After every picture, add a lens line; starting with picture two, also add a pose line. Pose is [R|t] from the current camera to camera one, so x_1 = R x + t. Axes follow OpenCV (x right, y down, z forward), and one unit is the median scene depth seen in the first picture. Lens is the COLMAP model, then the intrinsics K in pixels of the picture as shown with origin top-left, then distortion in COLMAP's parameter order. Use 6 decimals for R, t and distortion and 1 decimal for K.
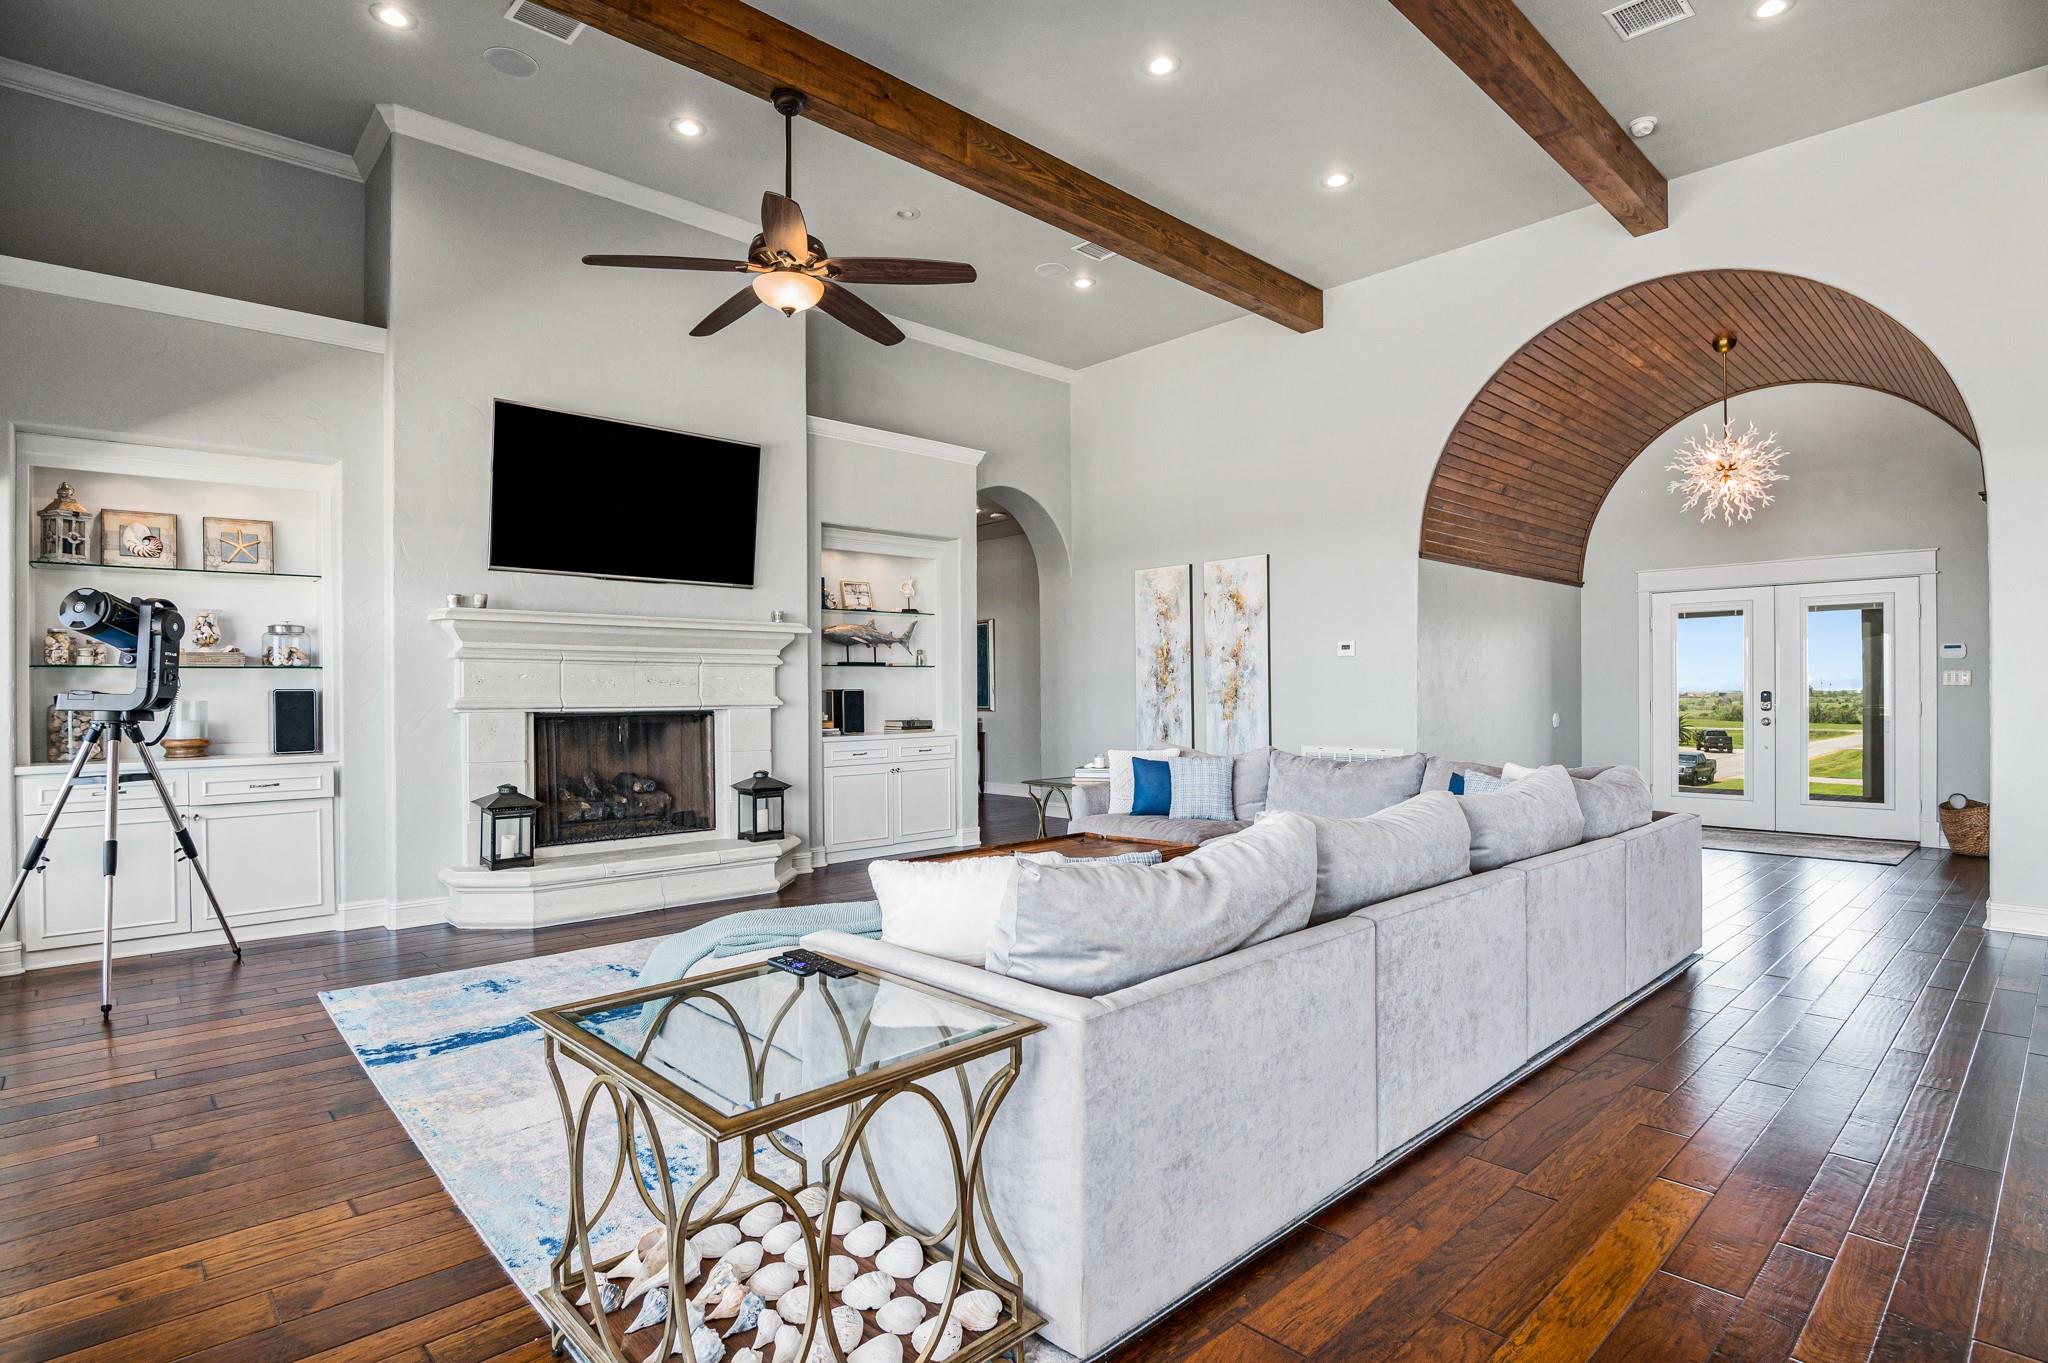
lens RADIAL K [[1023.6, 0, 1031.9], [0, 1023.6, 688.9], [0, 0, 1]] dist [-0.011786, -0.010257]
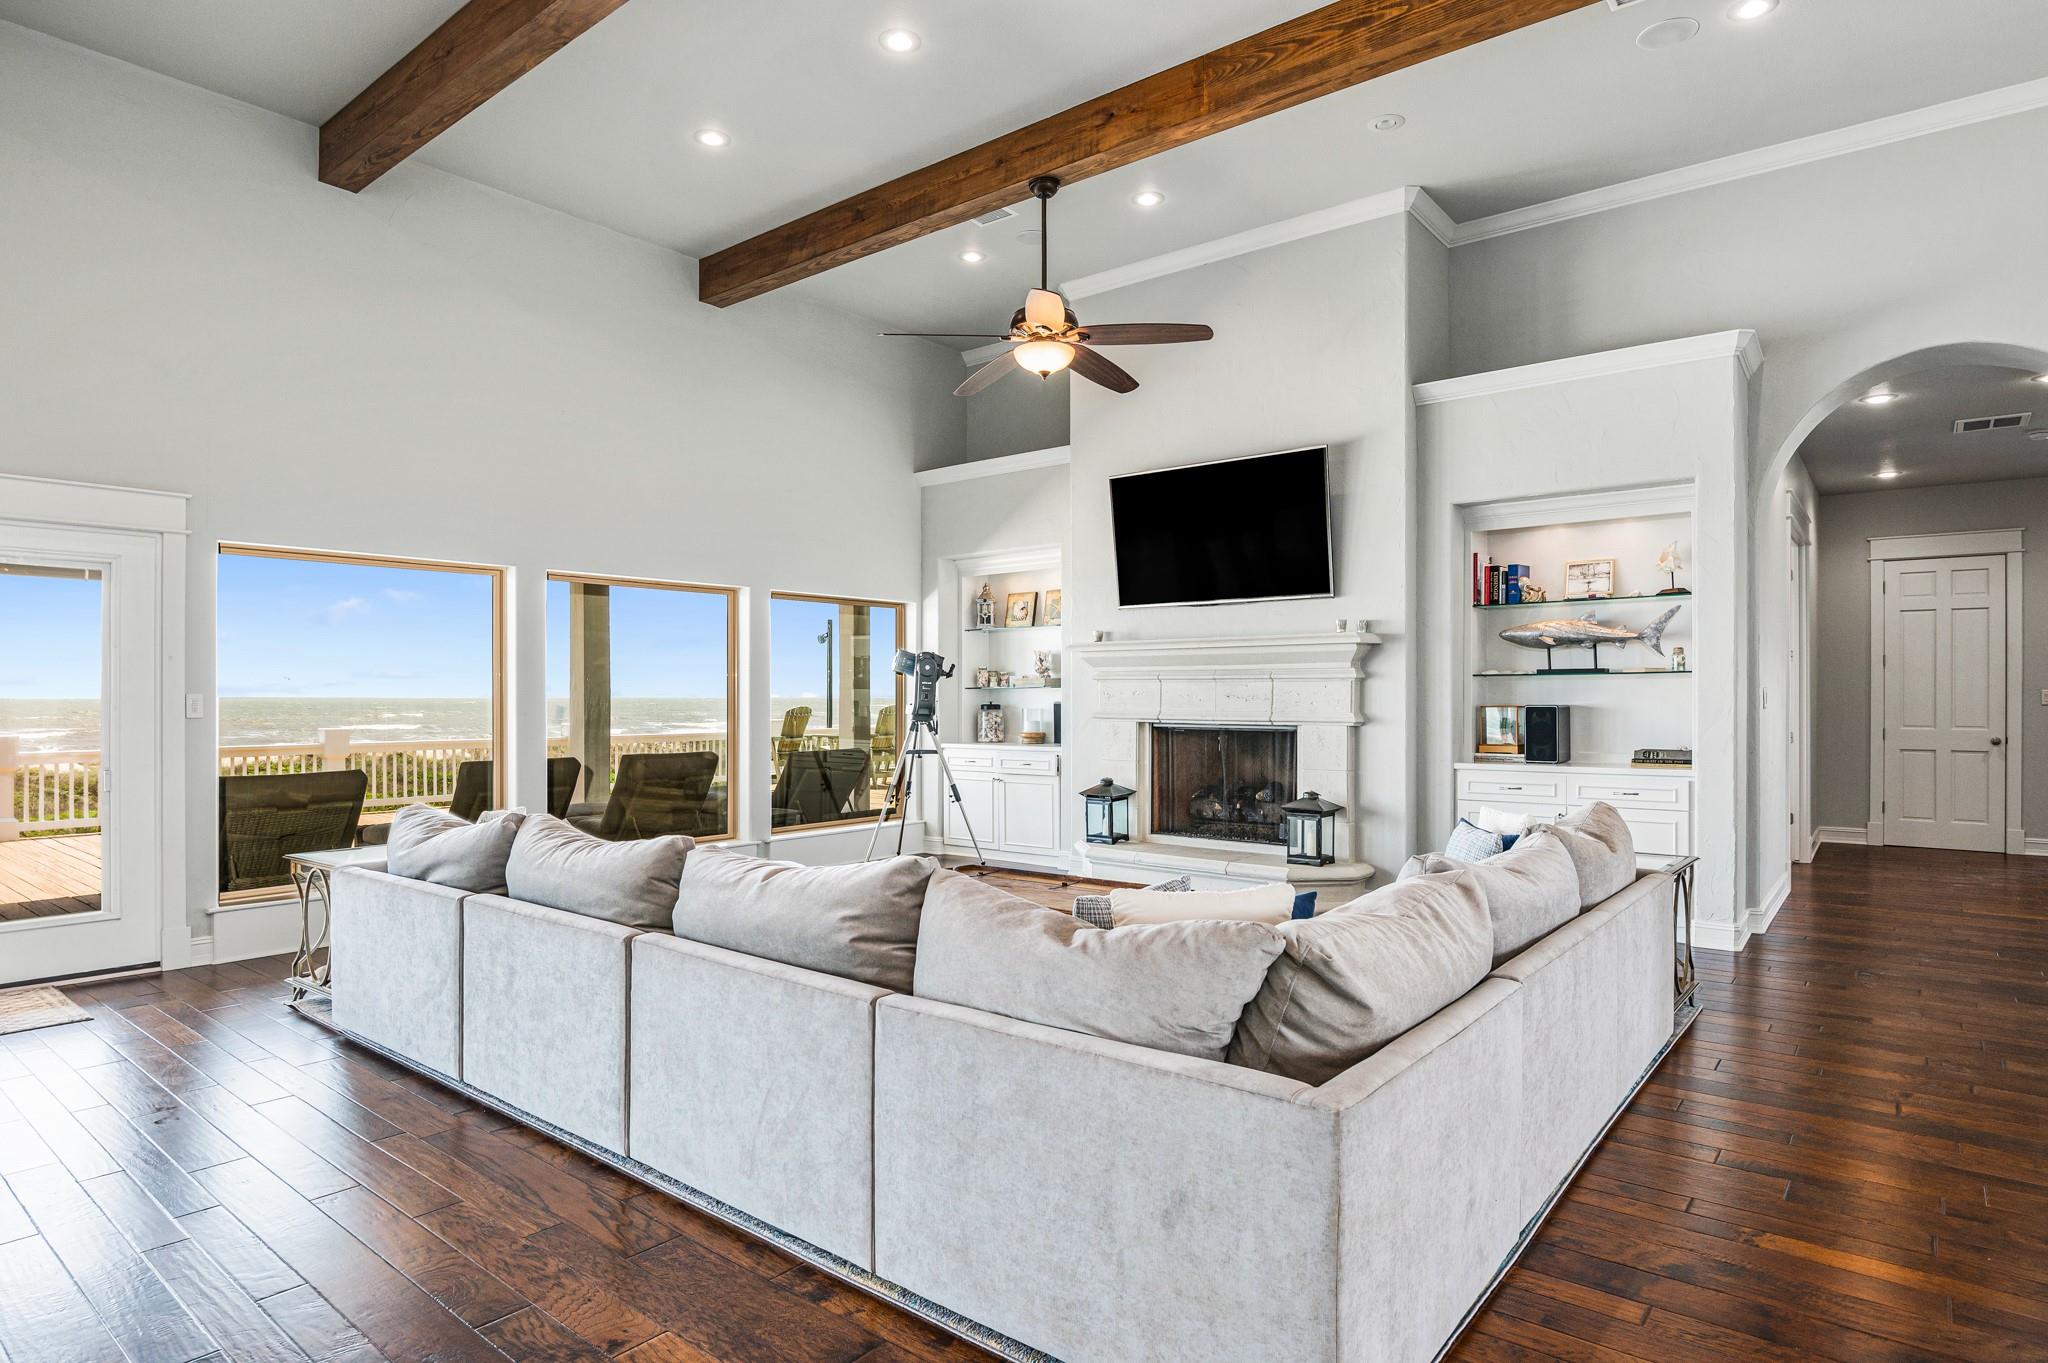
lens RADIAL K [[1118.2, 0, 1028.4], [0, 1118.2, 690.3], [0, 0, 1]] dist [-0.005851, -0.012875]
pose [[0.142934, -0.000412, -0.989732, 0.743236], [0.001642, 0.999999, -0.000179, -0.013829], [0.989731, -0.001599, 0.142934, 0.609129]]
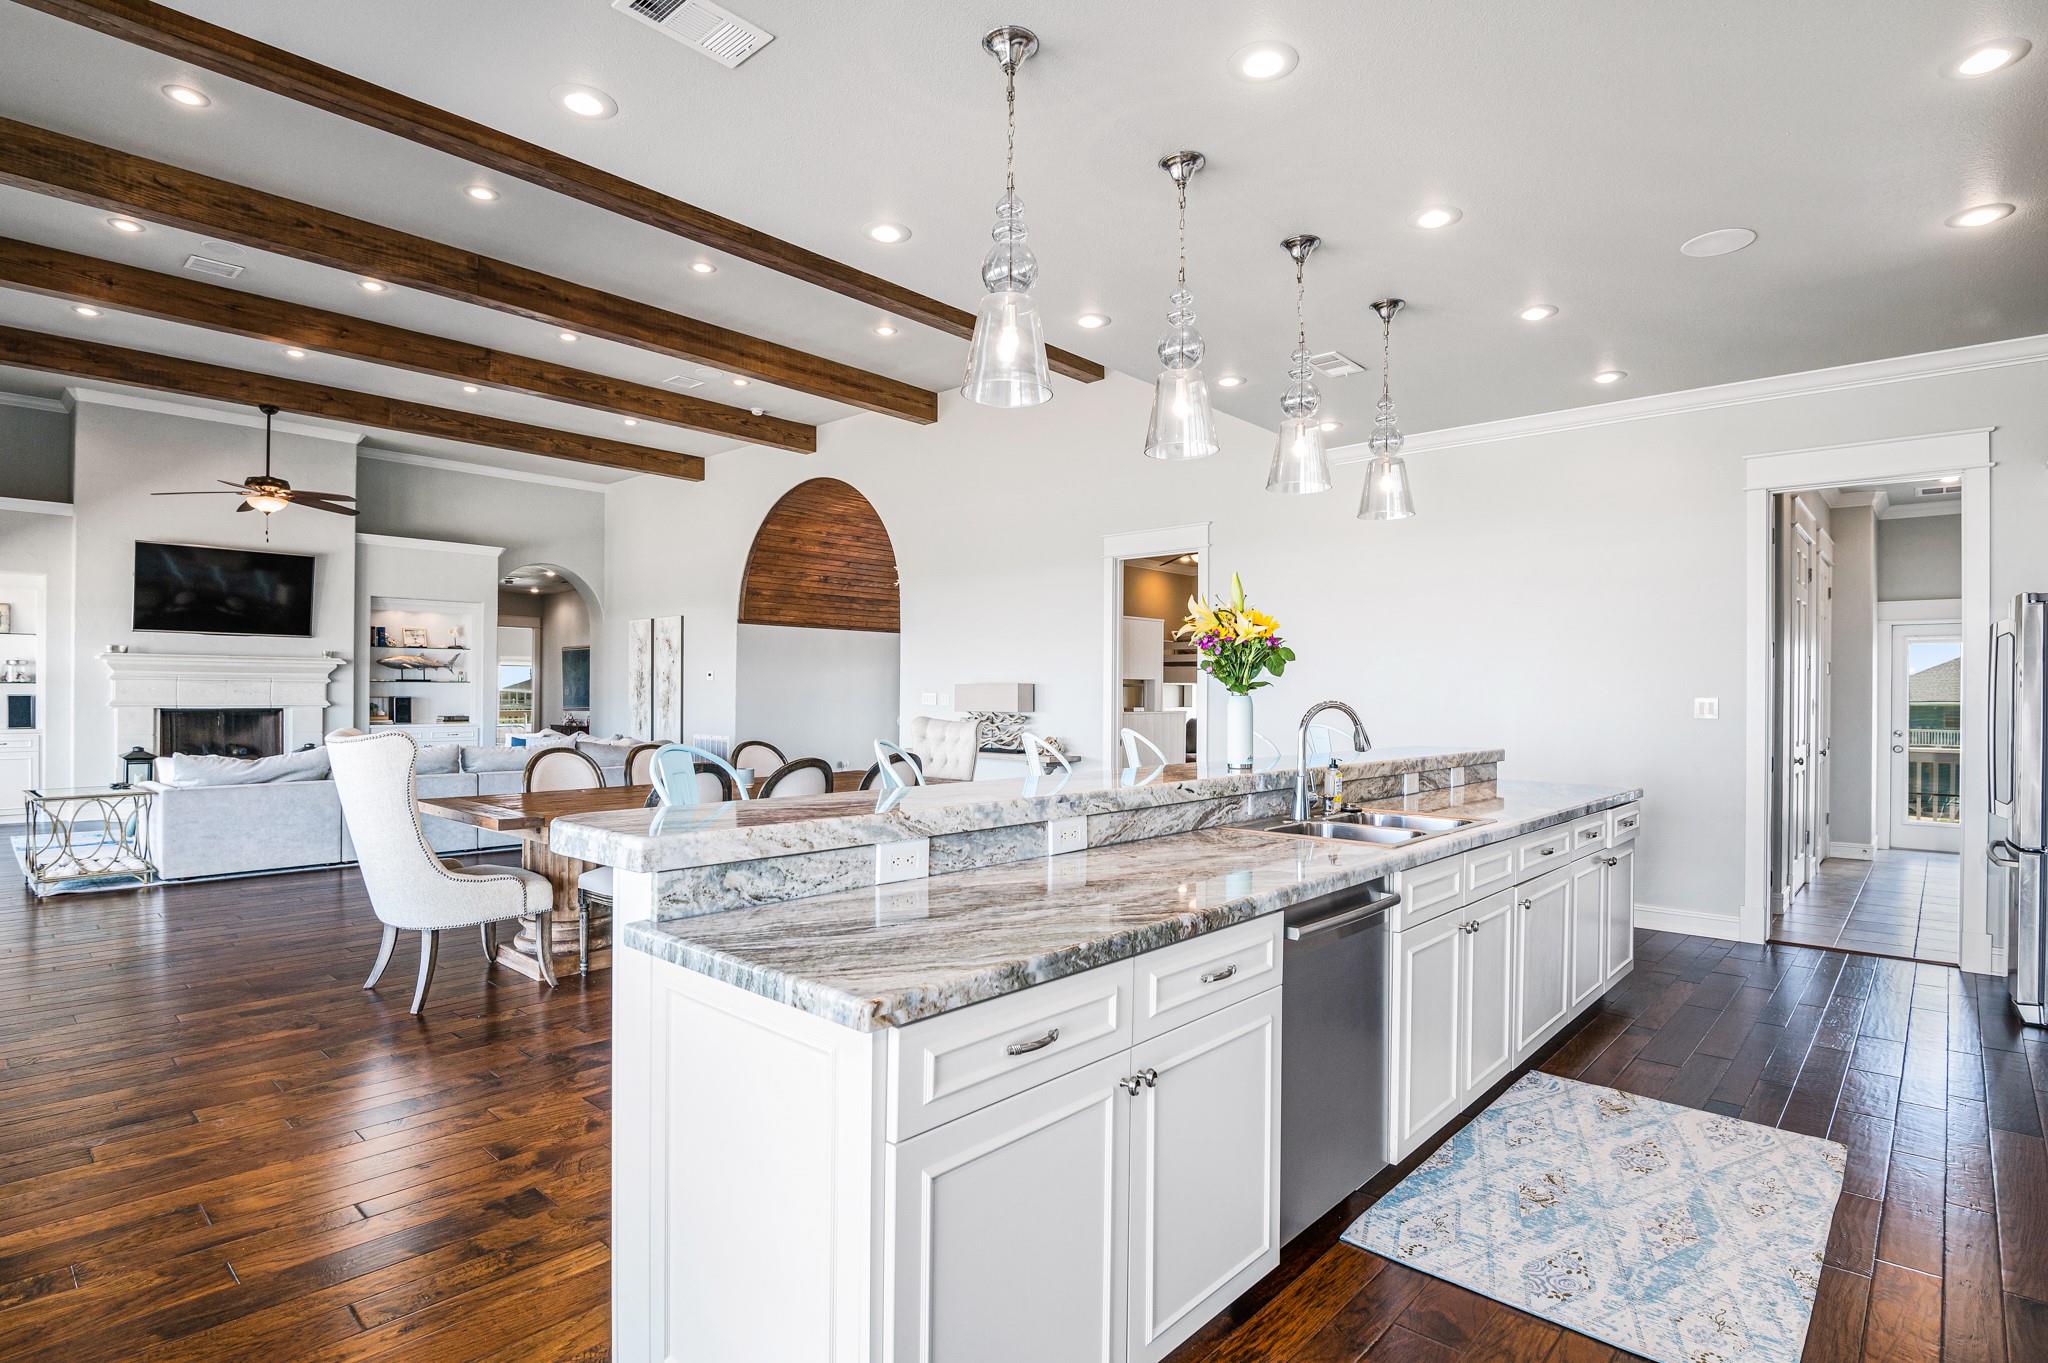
lens RADIAL K [[1023.6, 0, 1031.9], [0, 1023.6, 688.9], [0, 0, 1]] dist [-0.011786, -0.010257]
pose [[0.995638, 0.013964, 0.092248, 0.828379], [-0.014007, 0.999902, -0.000185, -0.030431], [-0.092241, -0.001108, 0.995736, -0.870501]]
